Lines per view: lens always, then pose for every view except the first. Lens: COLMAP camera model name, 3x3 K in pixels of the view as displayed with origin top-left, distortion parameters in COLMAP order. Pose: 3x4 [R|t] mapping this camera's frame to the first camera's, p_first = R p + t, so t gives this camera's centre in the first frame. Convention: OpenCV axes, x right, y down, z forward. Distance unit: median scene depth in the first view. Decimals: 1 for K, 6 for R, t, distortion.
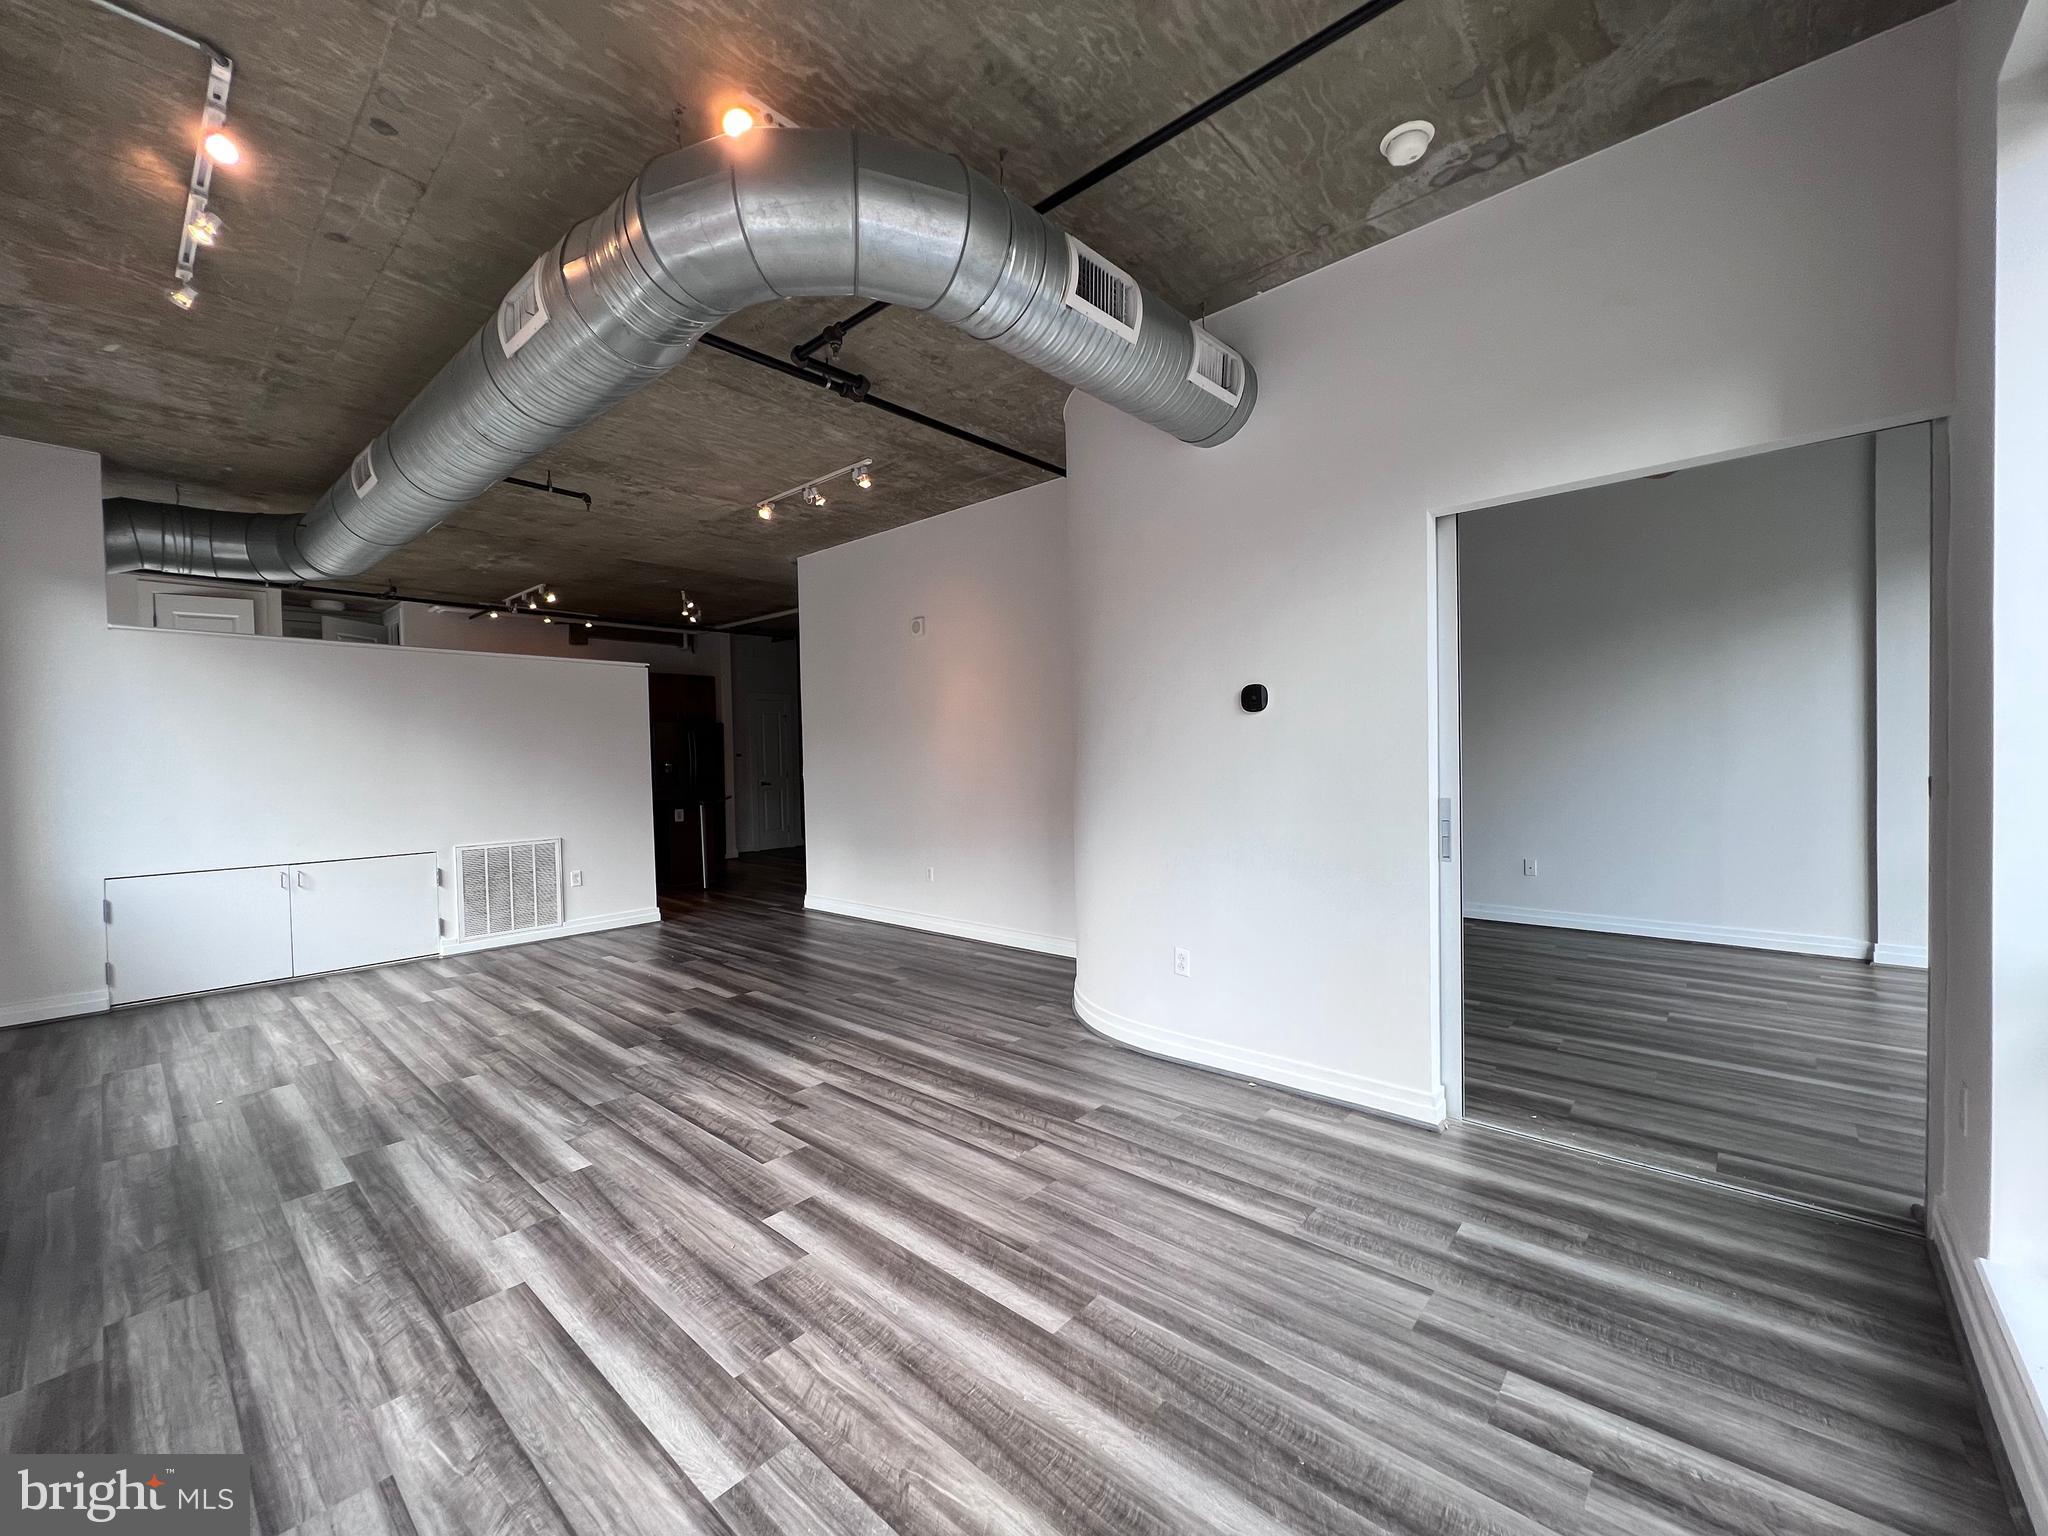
lens RADIAL K [[821.4, 0, 1022.6], [0, 821.4, 770.8], [0, 0, 1]] dist [-0.001477, 0.000304]
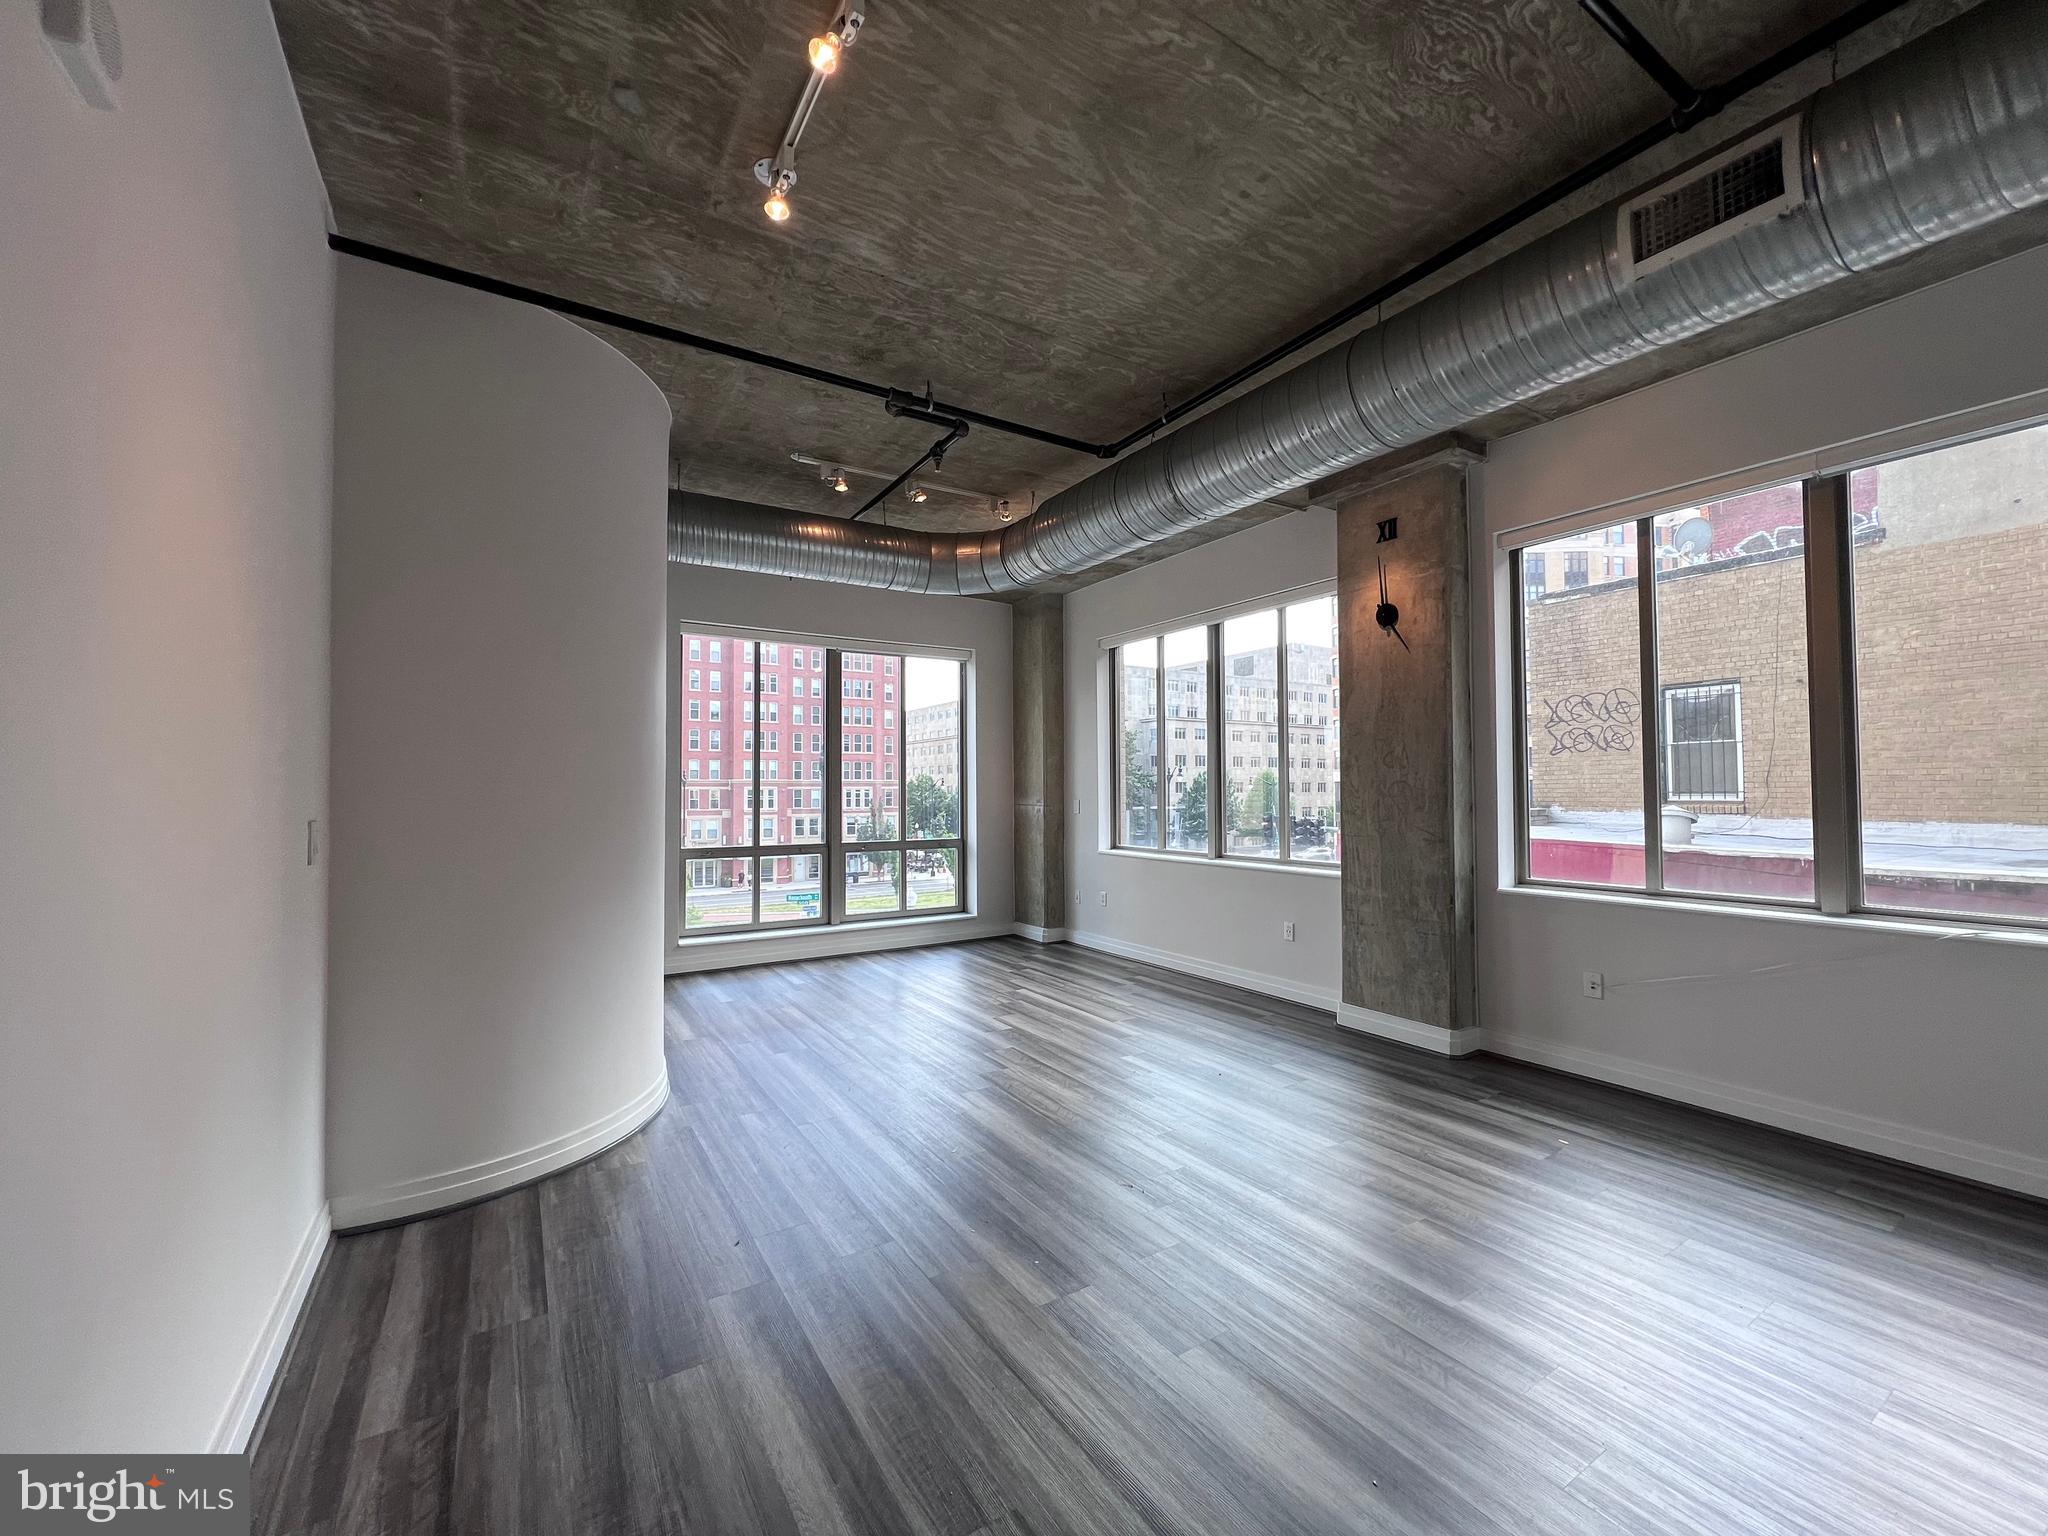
lens RADIAL K [[821.4, 0, 1022.6], [0, 821.4, 770.8], [0, 0, 1]] dist [-0.001477, 0.000304]
pose [[-0.959514, 0.032605, 0.279768, -0.737985], [0.032175, 0.999463, -0.006131, -0.043050], [-0.279818, 0.003119, -0.960048, 2.334703]]
